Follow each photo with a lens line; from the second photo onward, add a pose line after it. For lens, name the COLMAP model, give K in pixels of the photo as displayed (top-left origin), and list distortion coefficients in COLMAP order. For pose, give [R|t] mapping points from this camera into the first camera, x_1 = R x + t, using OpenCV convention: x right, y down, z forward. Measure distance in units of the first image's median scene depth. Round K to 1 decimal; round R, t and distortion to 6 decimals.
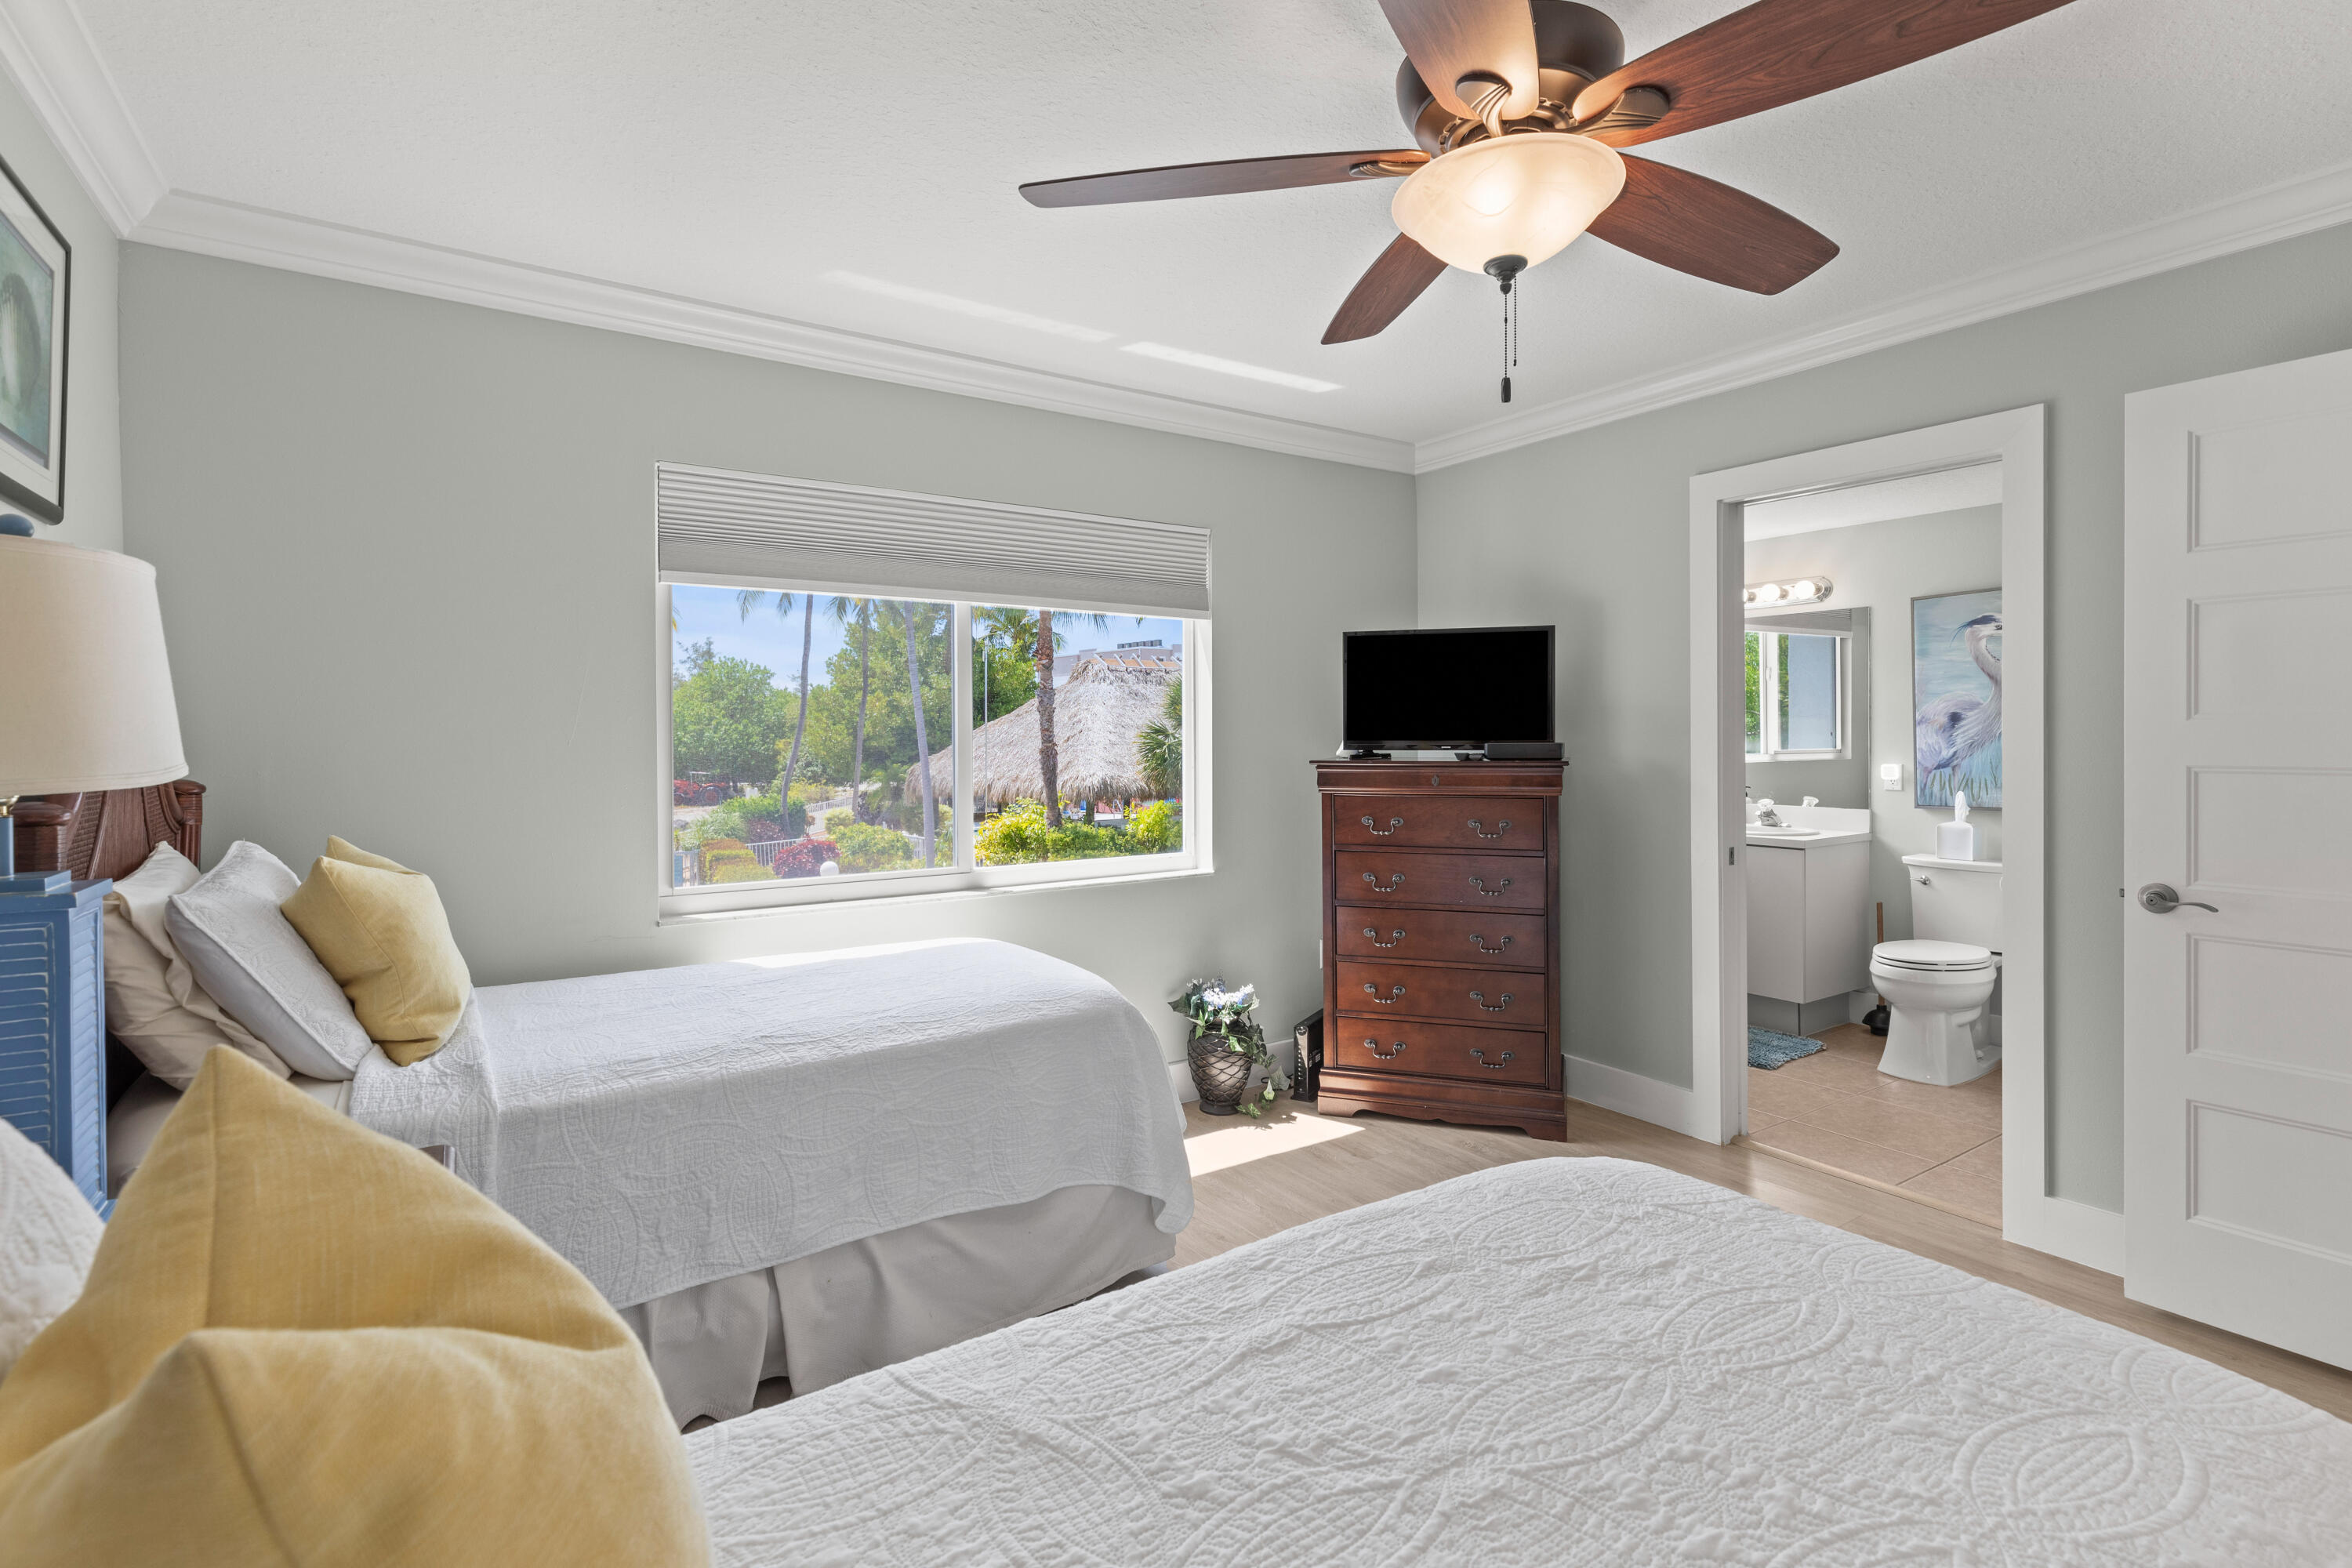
lens RADIAL K [[1102.3, 0, 1178.7], [0, 1102.3, 746.1], [0, 0, 1]] dist [0.000911, -0.000031]
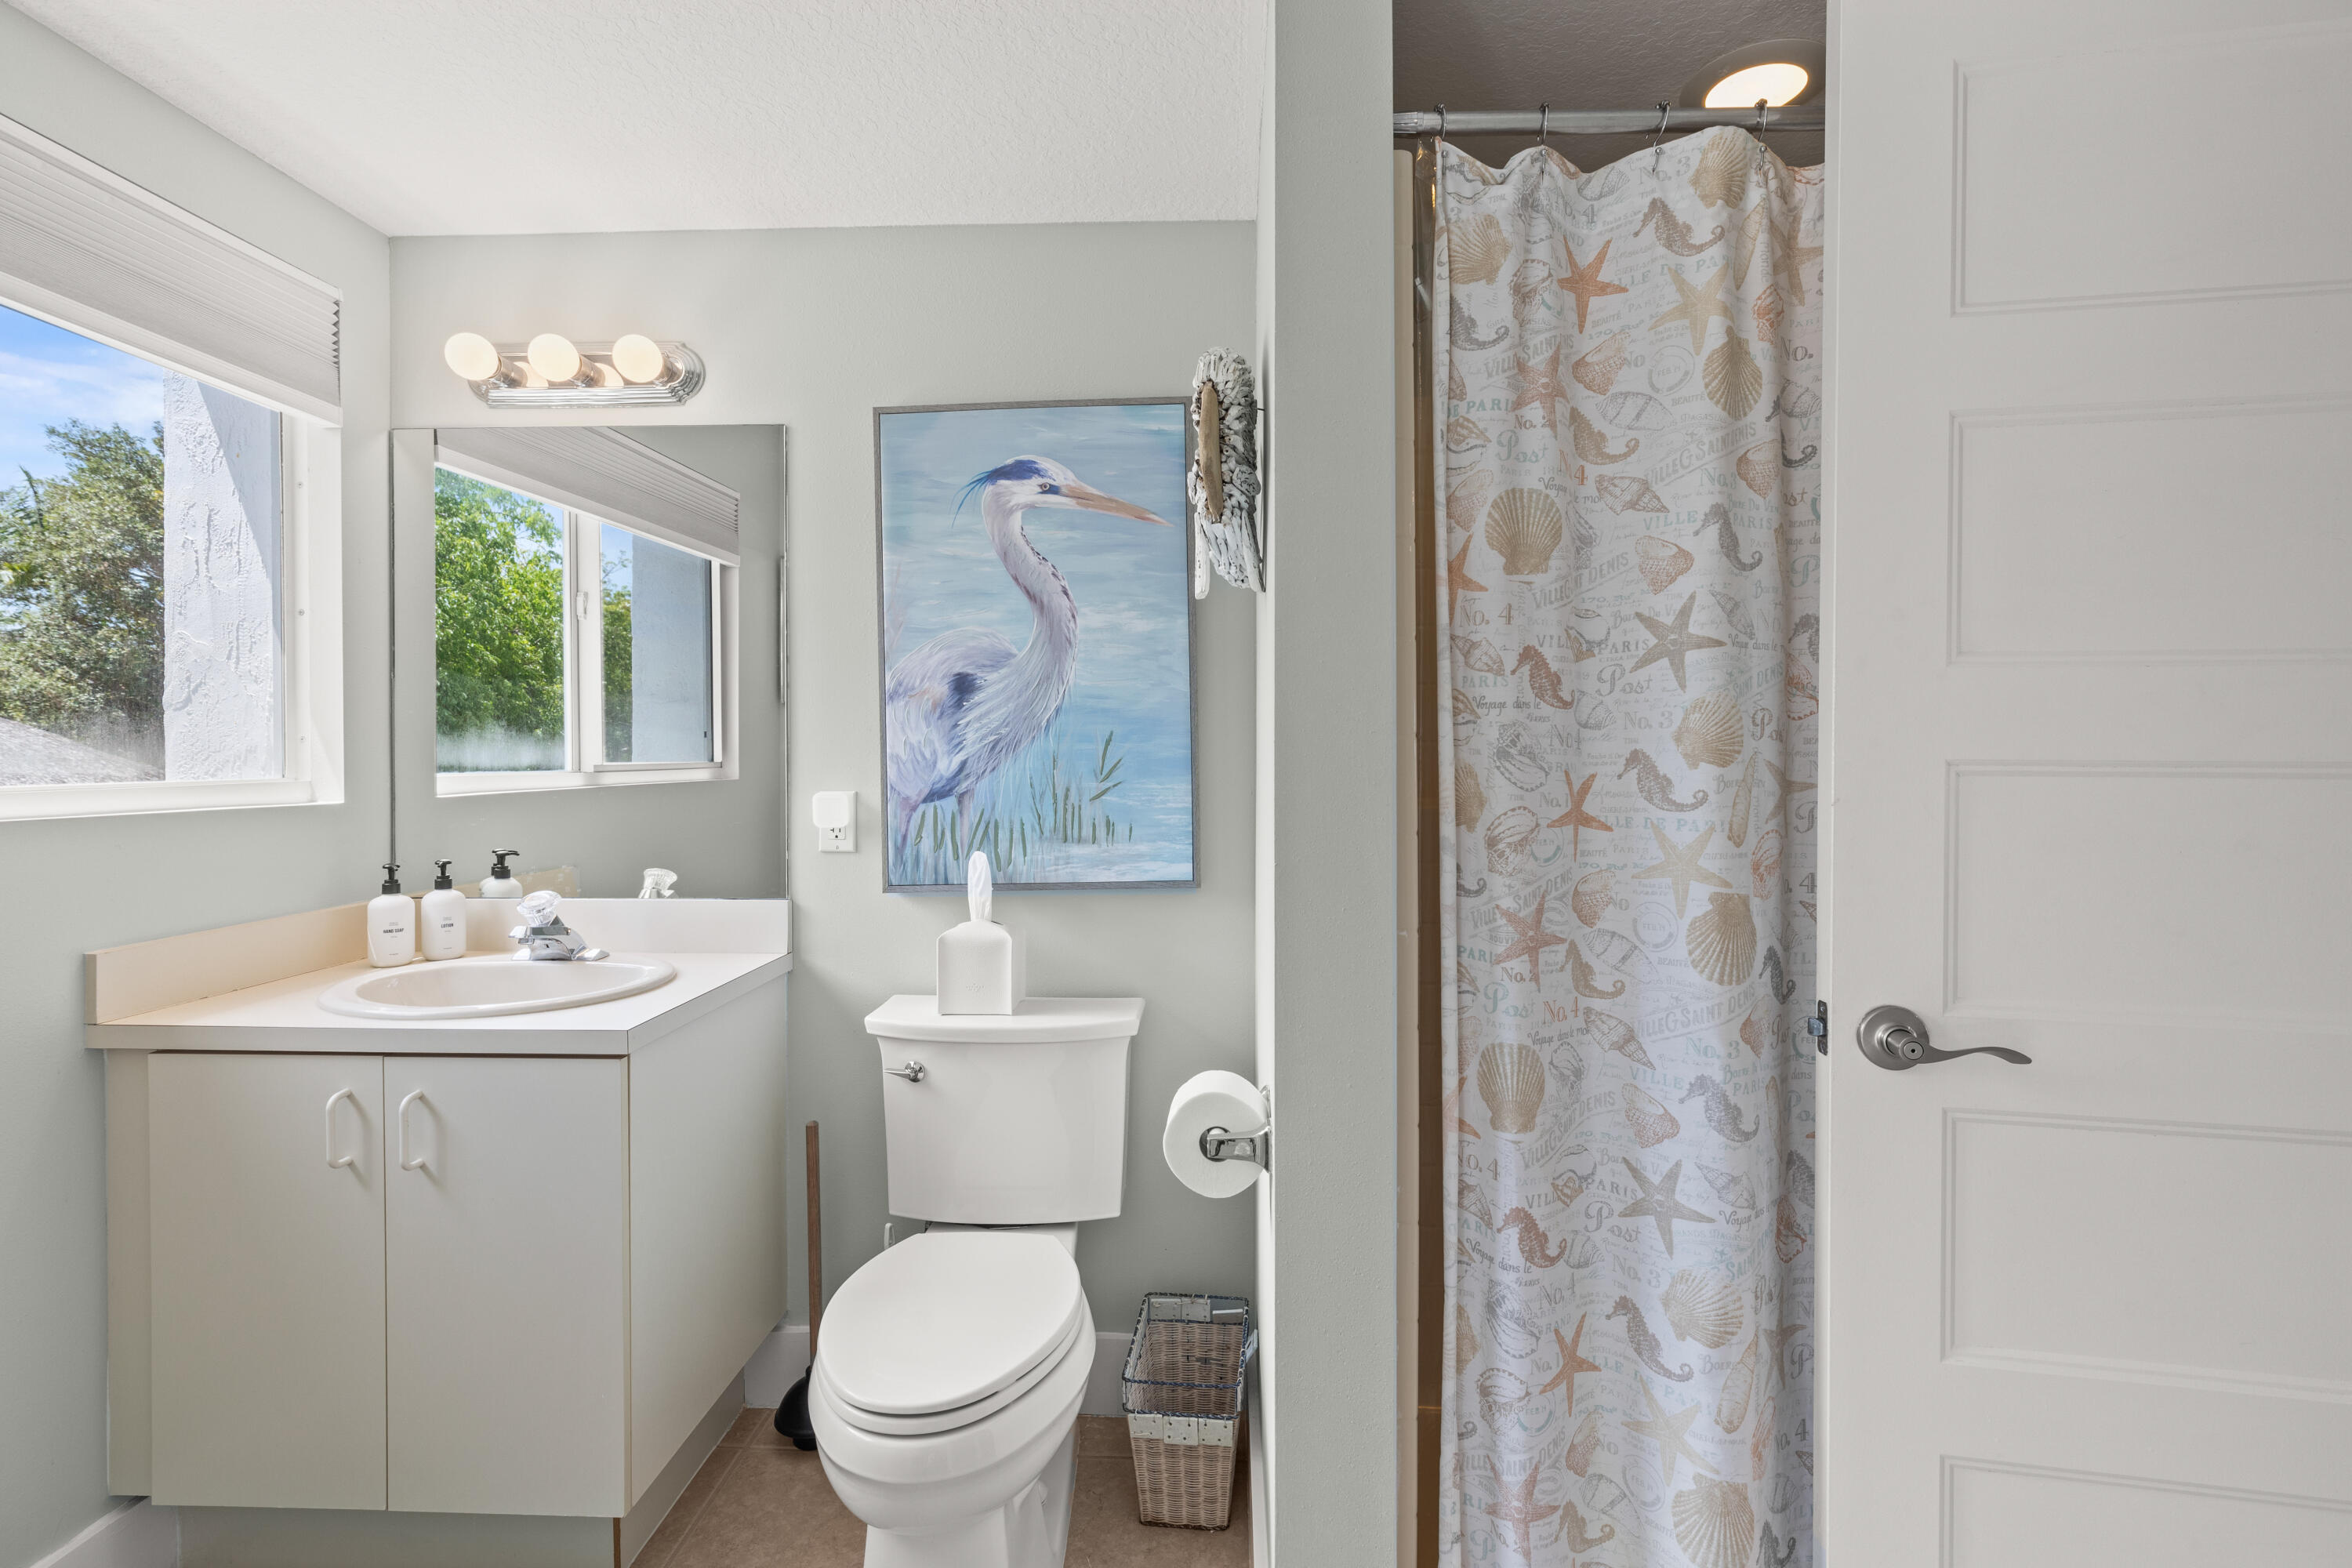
lens RADIAL K [[1102.3, 0, 1178.7], [0, 1102.3, 746.1], [0, 0, 1]] dist [0.000911, -0.000031]
pose [[0.592017, 0.005083, 0.805909, 0.392225], [0.007212, 0.999907, -0.011604, 0.004472], [-0.805893, 0.012682, 0.591925, 0.658571]]
